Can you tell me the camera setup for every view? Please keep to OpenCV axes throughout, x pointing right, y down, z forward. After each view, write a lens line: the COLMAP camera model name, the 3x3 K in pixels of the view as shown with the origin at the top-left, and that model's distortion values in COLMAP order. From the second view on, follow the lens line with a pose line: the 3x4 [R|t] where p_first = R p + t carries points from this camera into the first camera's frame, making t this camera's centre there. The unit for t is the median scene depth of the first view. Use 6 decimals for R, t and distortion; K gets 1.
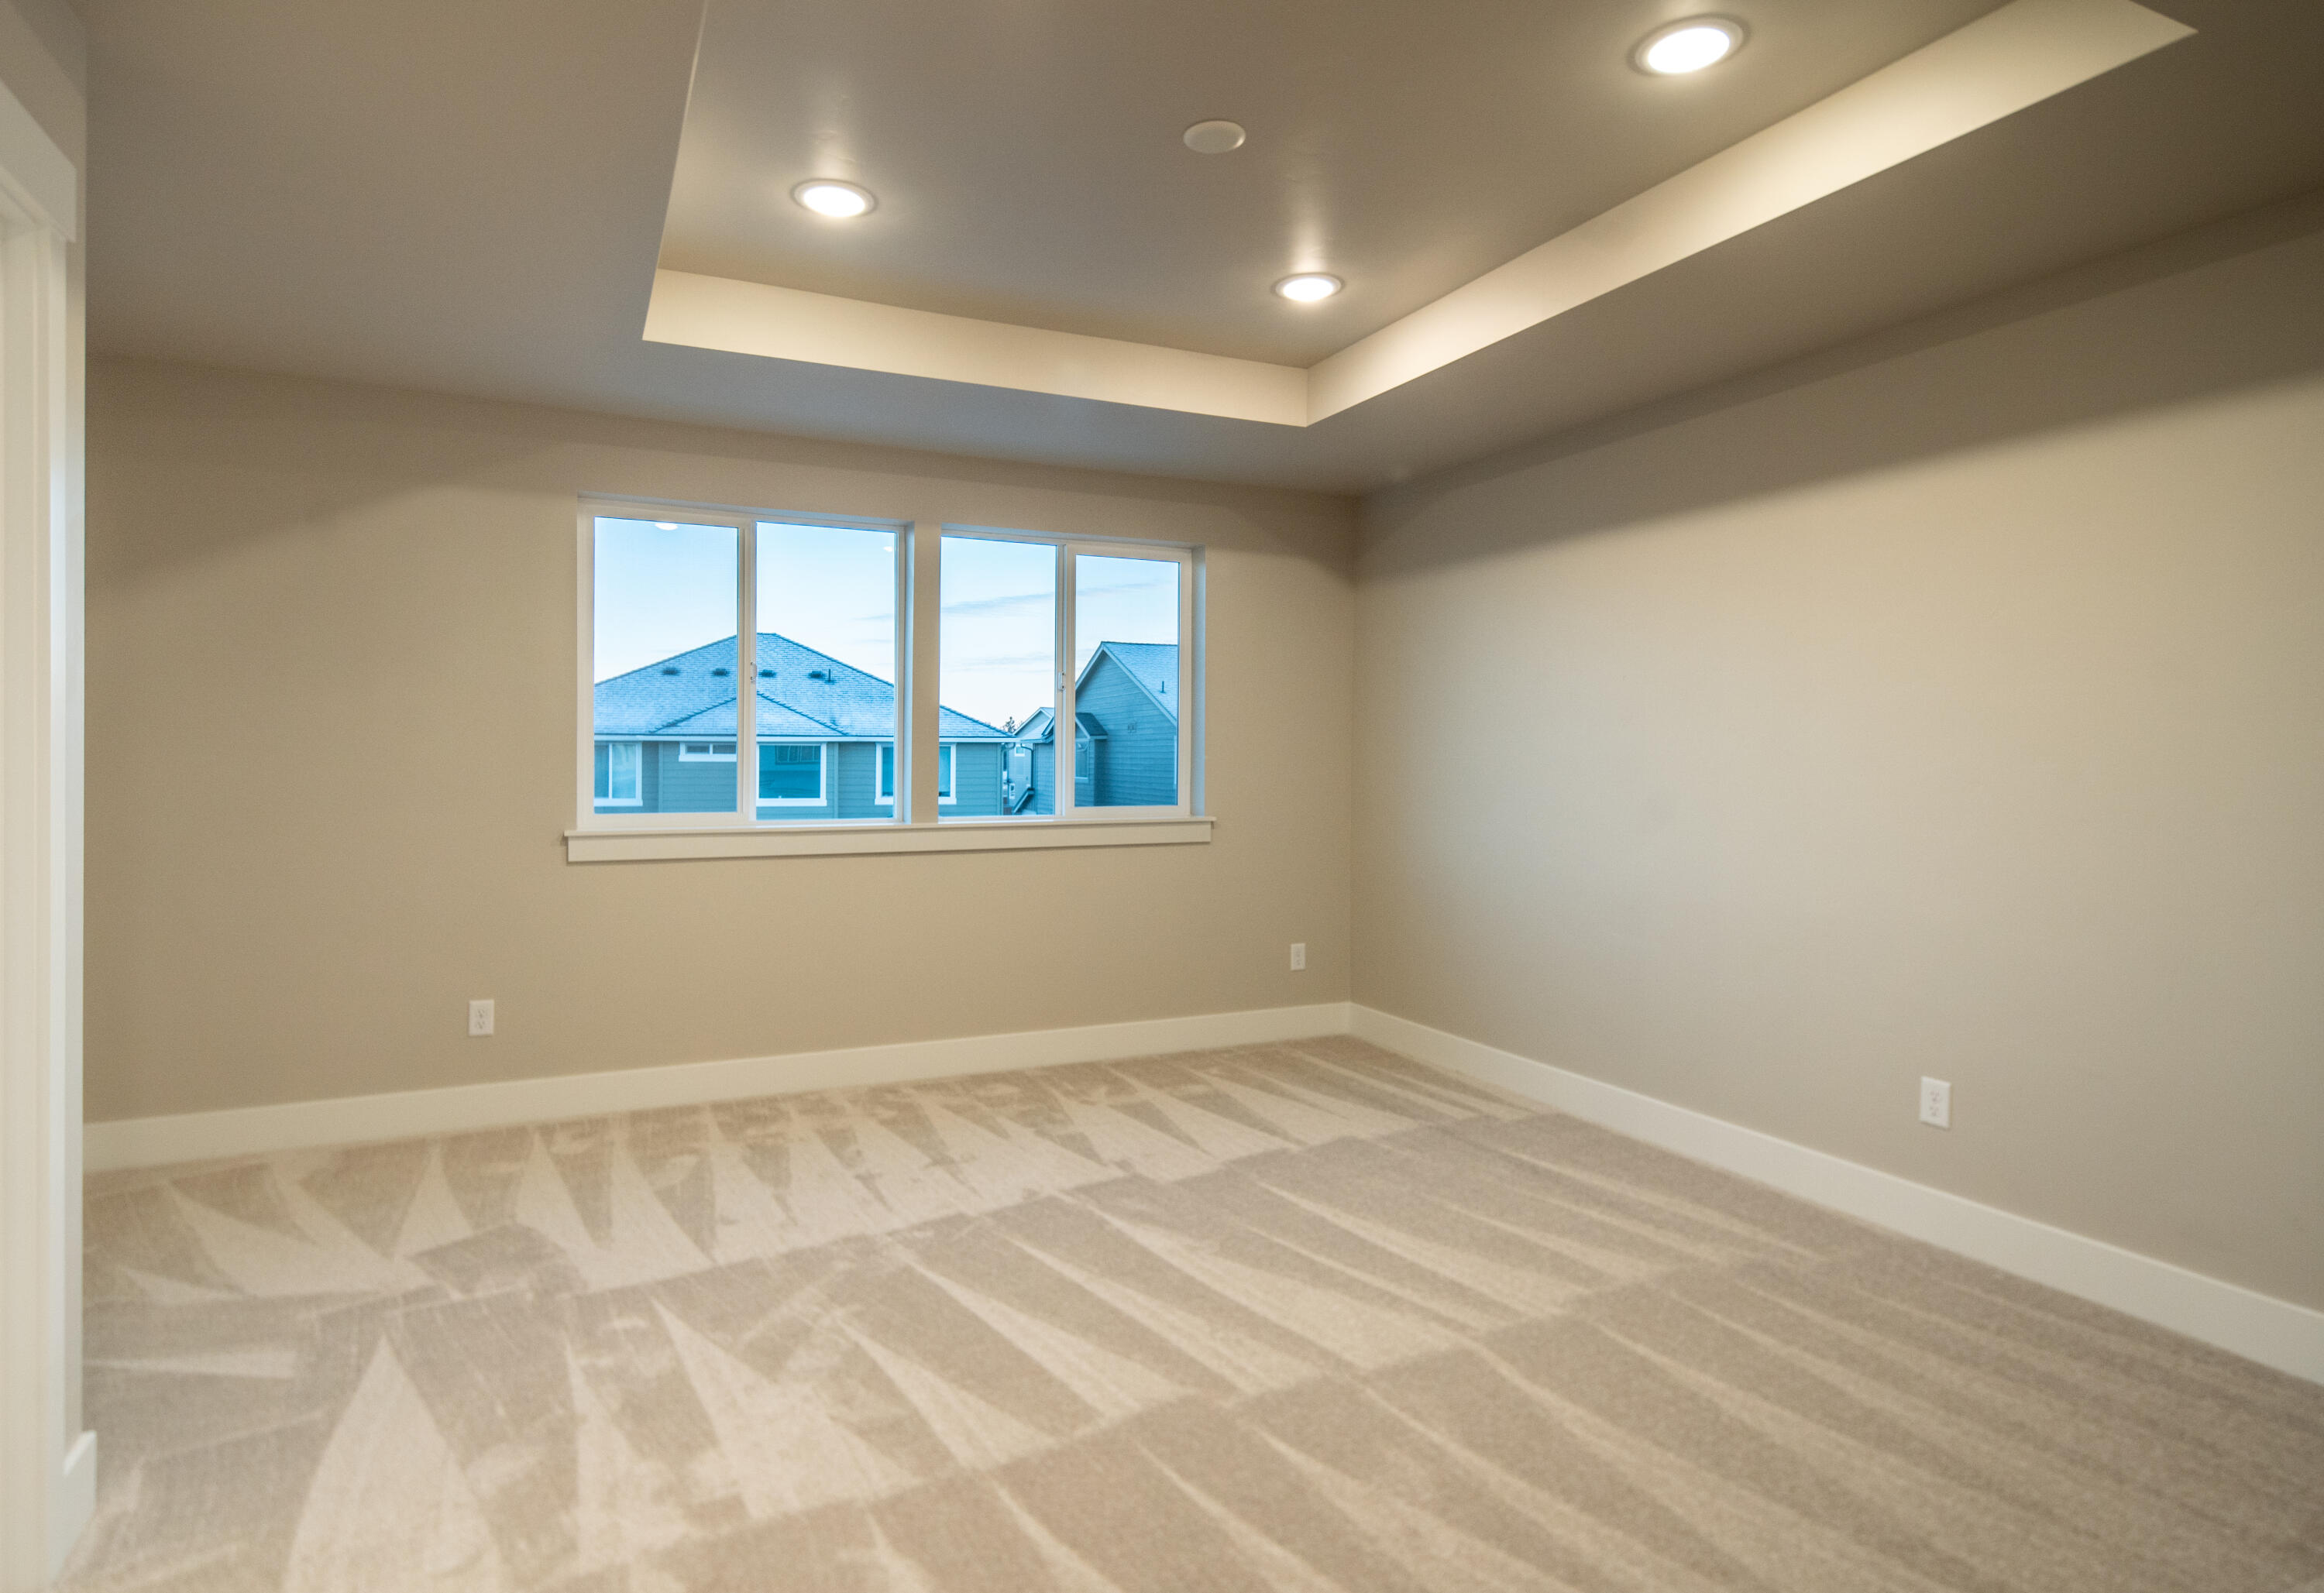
lens RADIAL K [[1247.2, 0, 1165.8], [0, 1247.2, 794.2], [0, 0, 1]] dist [0.013380, 0.000324]
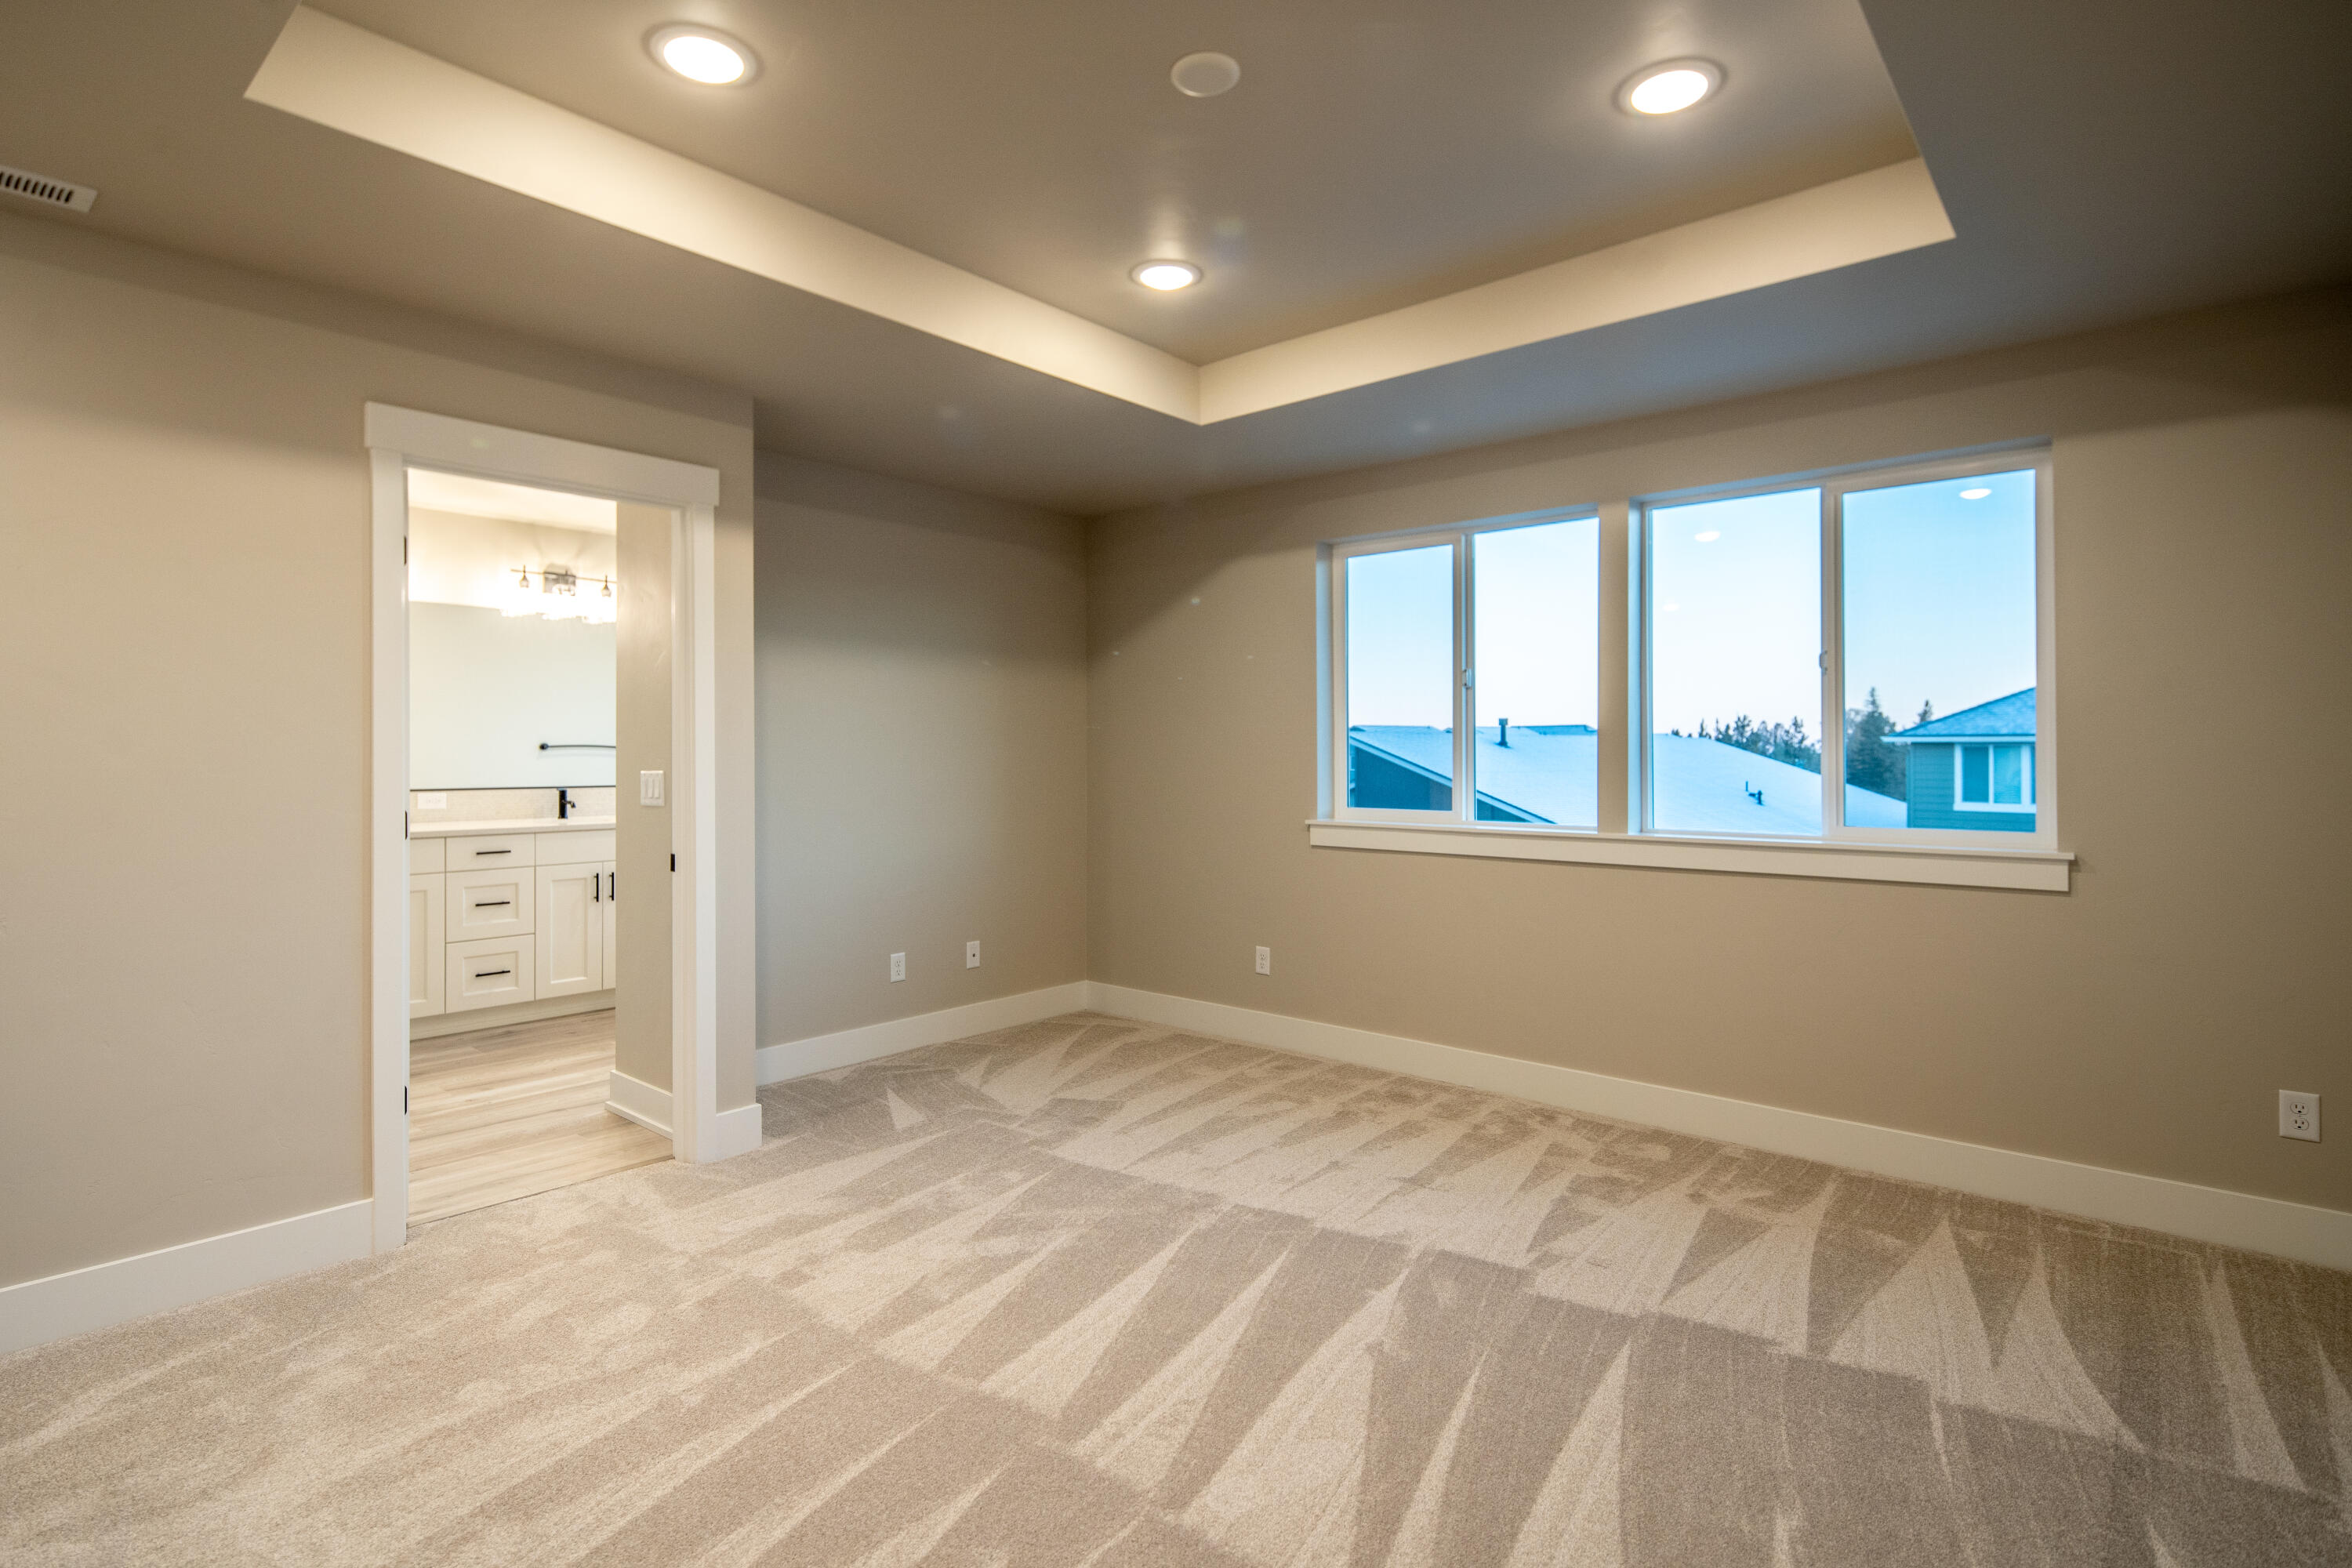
lens RADIAL K [[1175.6, 0, 1175.6], [0, 1175.6, 782.8], [0, 0, 1]] dist [0.007036, -0.005764]
pose [[0.389685, 0.019886, -0.920734, 0.660550], [-0.028246, 0.999555, 0.009633, -0.018492], [0.920515, 0.022253, 0.390073, 0.535518]]
